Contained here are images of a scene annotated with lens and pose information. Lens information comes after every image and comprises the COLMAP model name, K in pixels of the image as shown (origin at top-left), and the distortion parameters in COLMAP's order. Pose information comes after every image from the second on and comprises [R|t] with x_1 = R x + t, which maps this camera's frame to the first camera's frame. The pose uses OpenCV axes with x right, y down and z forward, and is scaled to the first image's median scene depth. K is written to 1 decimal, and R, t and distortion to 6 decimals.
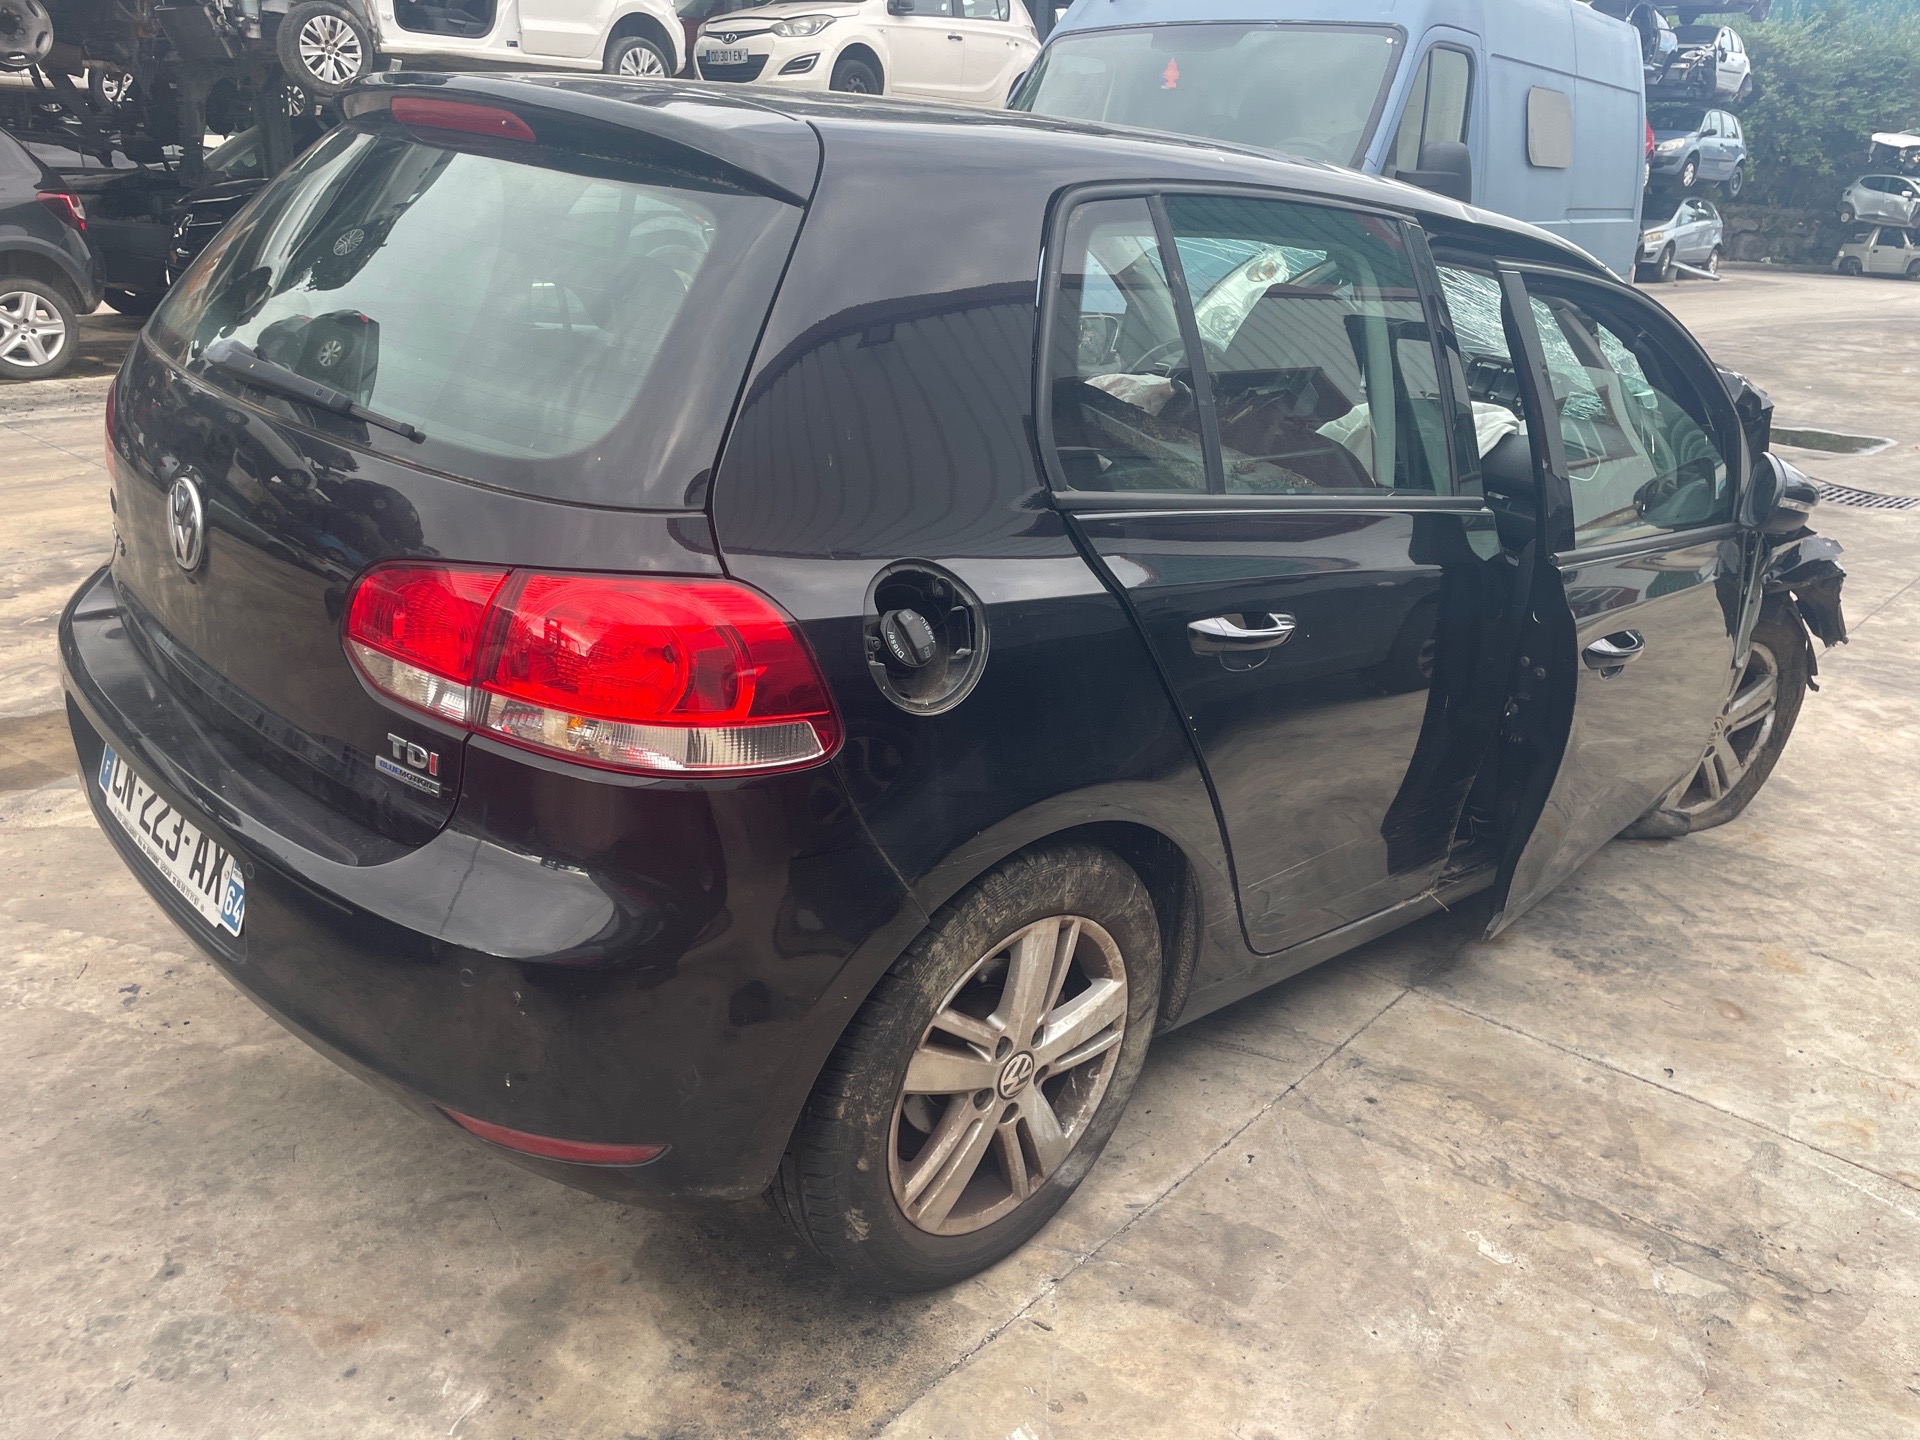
lens RADIAL K [[1457.7, 0, 969.6], [0, 1457.7, 717.5], [0, 0, 1]] dist [0.081202, -0.110700]
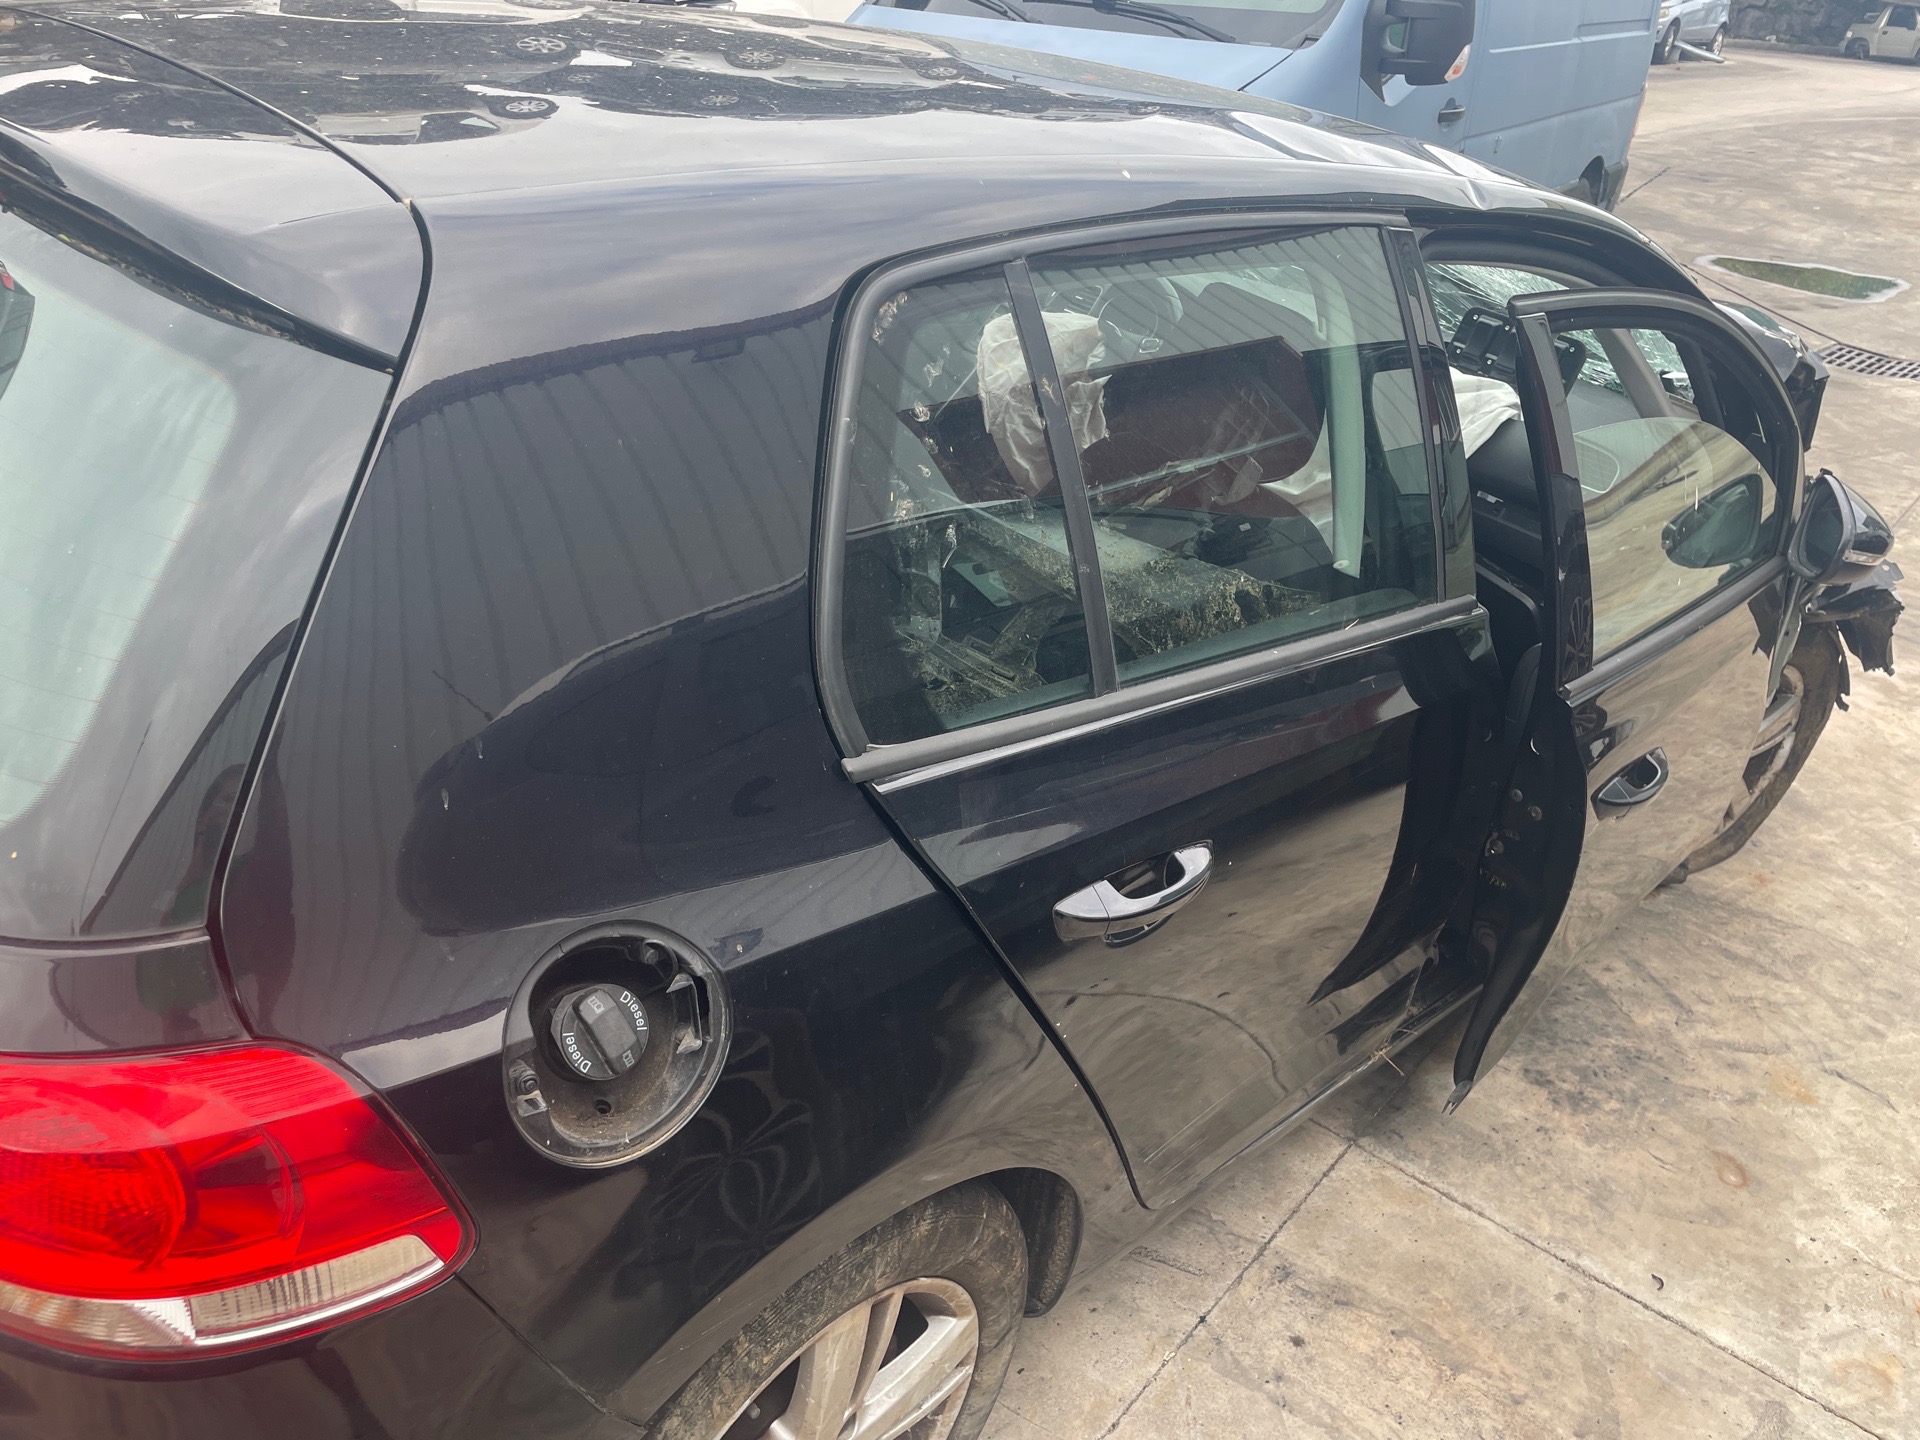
lens RADIAL K [[1457.7, 0, 972.8], [0, 1457.7, 722.0], [0, 0, 1]] dist [0.081202, -0.110700]
pose [[0.999635, 0.004250, 0.026673, 0.064568], [-0.008127, 0.989106, 0.146982, -0.177210], [-0.025758, -0.147145, 0.988779, 0.228237]]
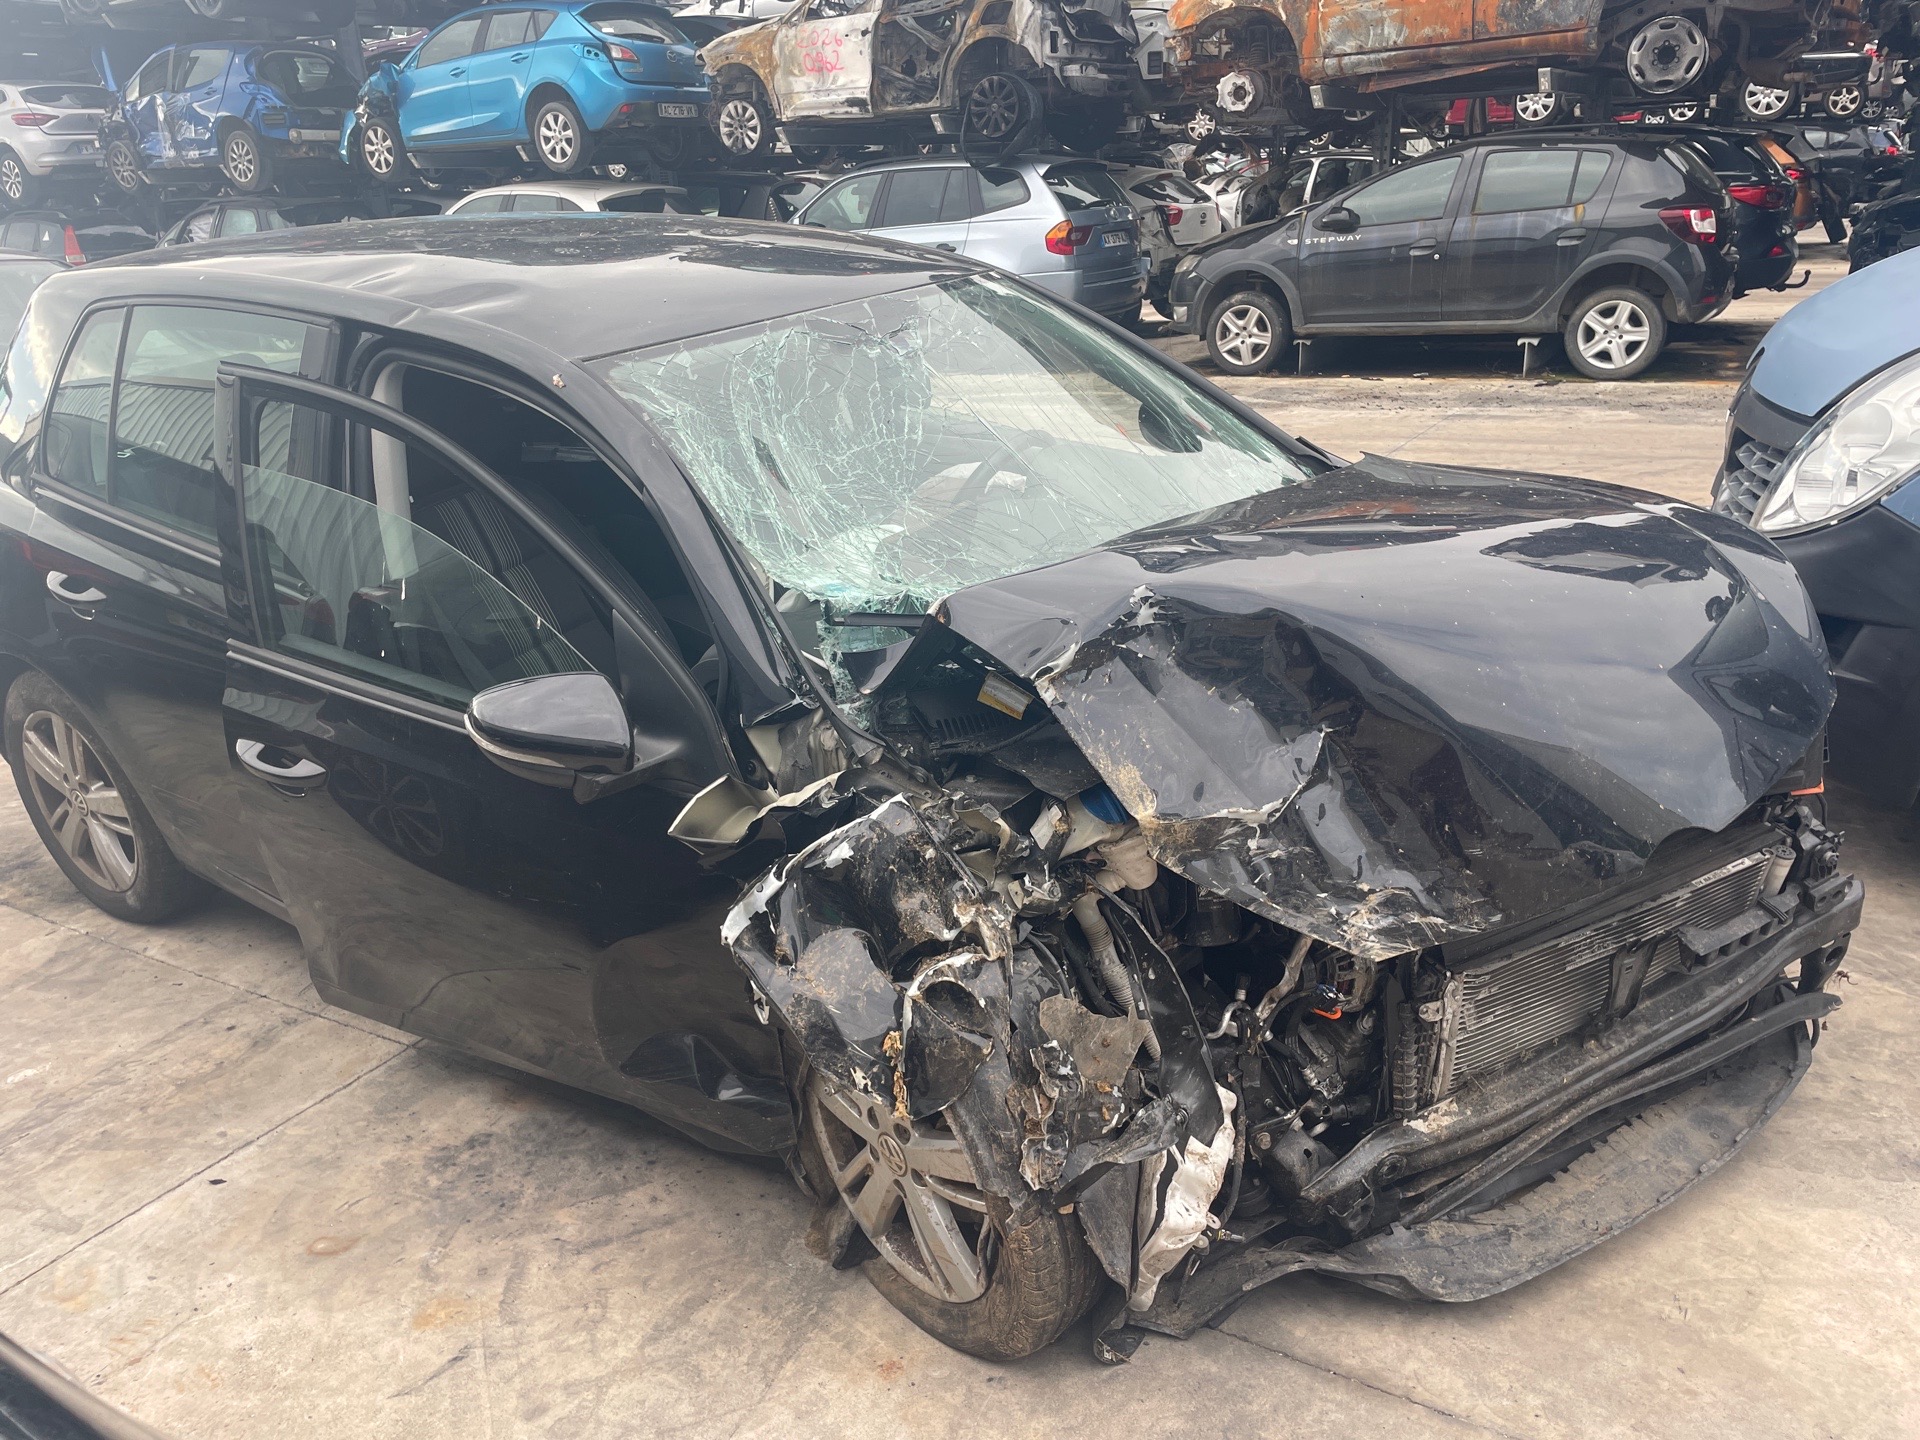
lens RADIAL K [[1457.7, 0, 964.6], [0, 1457.7, 705.3], [0, 0, 1]] dist [0.081202, -0.110700]
pose [[0.197588, 0.289002, -0.936716, 1.340282], [-0.285418, 0.931116, 0.227069, -0.406668], [0.937814, 0.222489, 0.266464, 1.077582]]
